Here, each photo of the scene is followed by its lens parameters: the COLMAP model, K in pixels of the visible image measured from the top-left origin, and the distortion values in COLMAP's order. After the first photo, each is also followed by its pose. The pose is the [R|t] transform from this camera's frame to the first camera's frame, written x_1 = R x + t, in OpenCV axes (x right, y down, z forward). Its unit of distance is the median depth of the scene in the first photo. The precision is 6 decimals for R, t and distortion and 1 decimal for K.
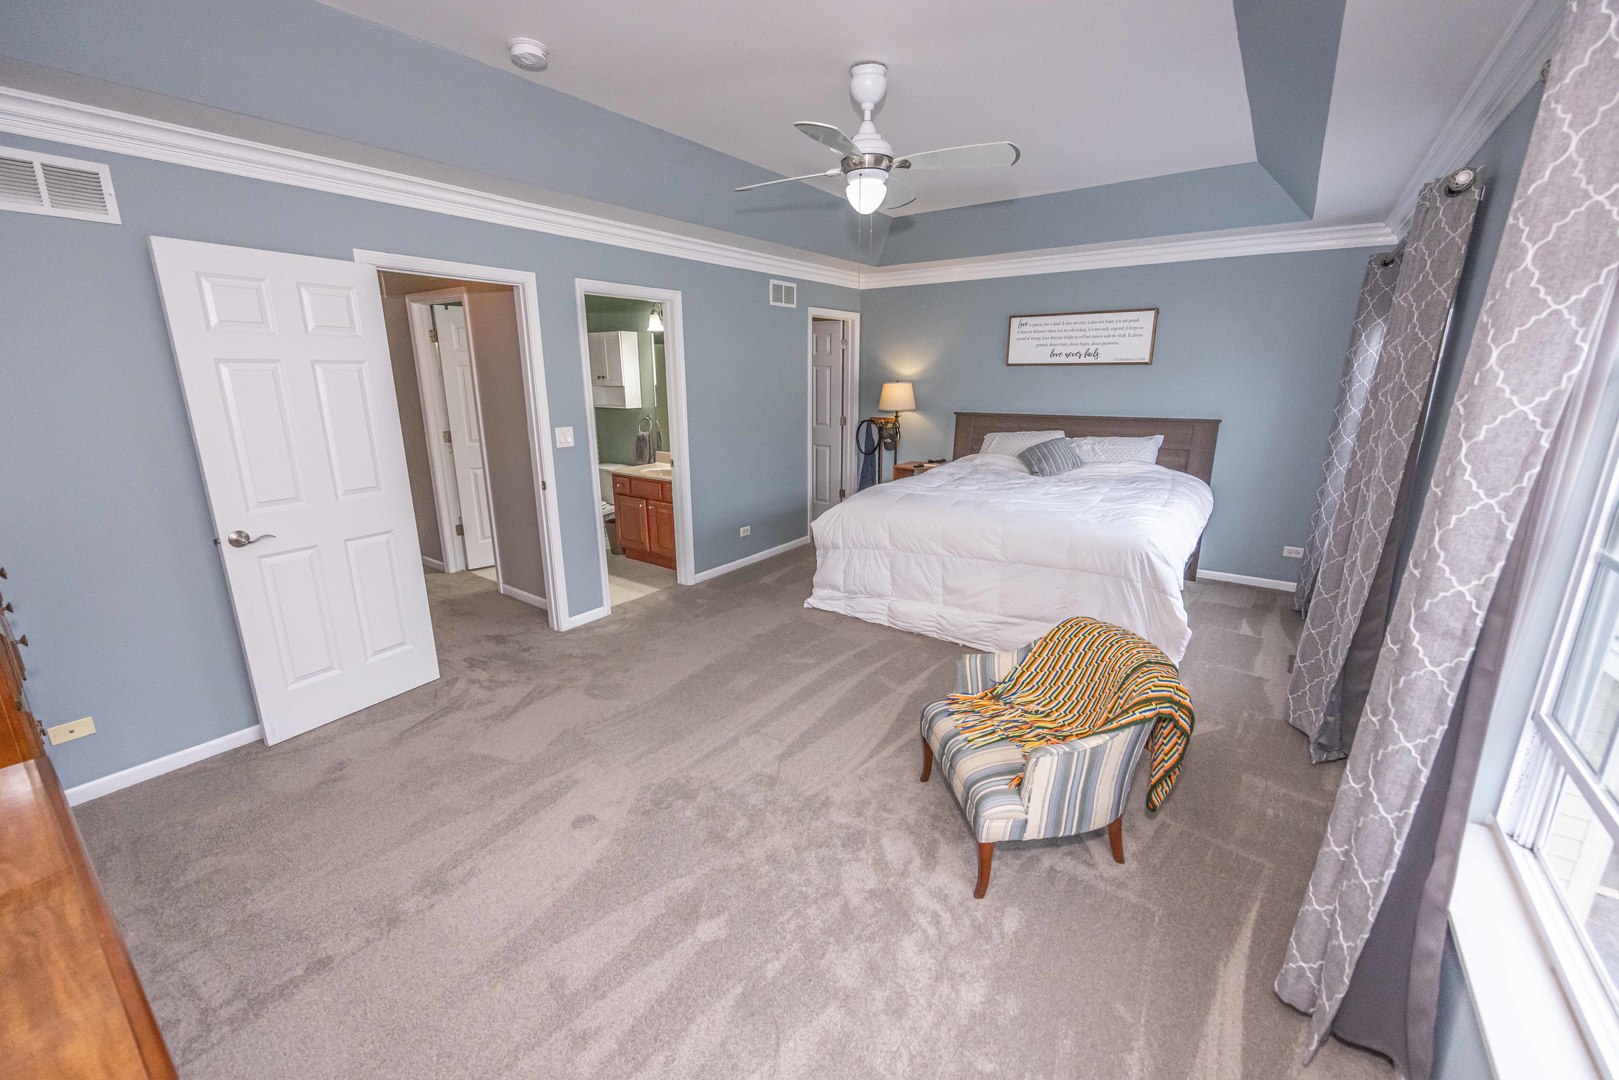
lens RADIAL K [[646.0, 0, 809.5], [0, 646.0, 540.0], [0, 0, 1]] dist [-0.003848, -0.000057]
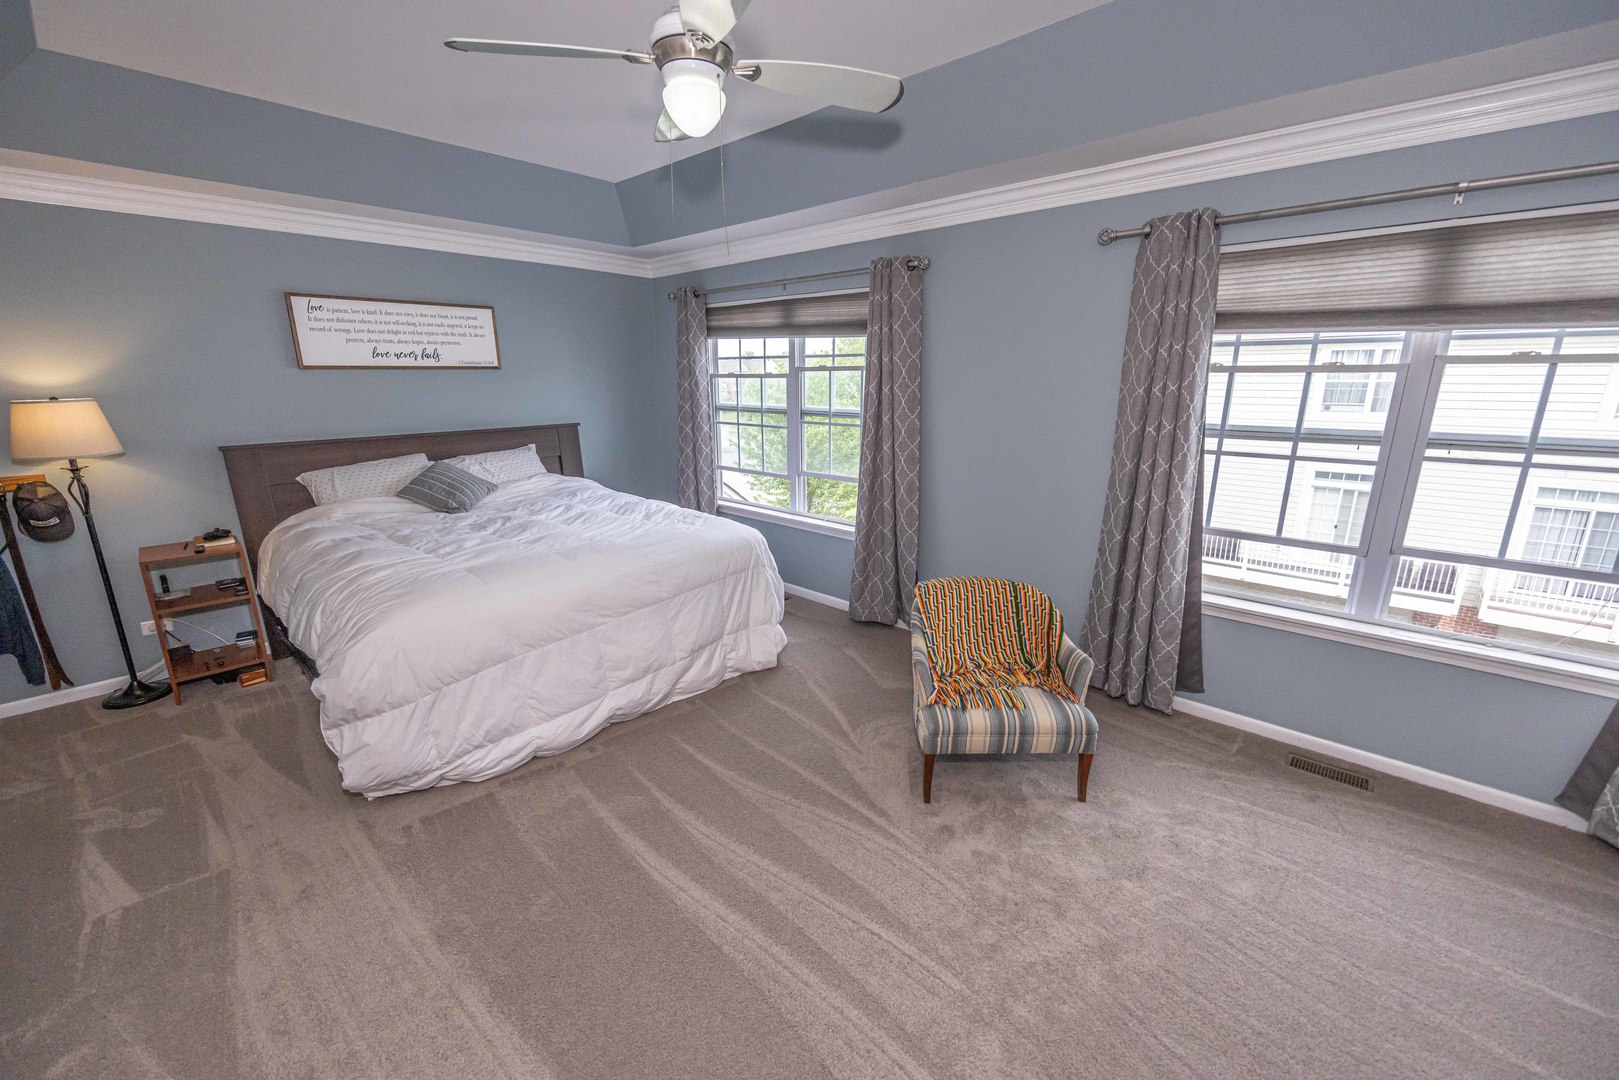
lens RADIAL K [[646.0, 0, 809.5], [0, 646.0, 540.0], [0, 0, 1]] dist [-0.003848, -0.000057]
pose [[0.124984, -0.237256, 0.963373, -0.335336], [0.260598, 0.944745, 0.198860, -0.110982], [-0.957323, 0.226199, 0.179907, 0.469104]]
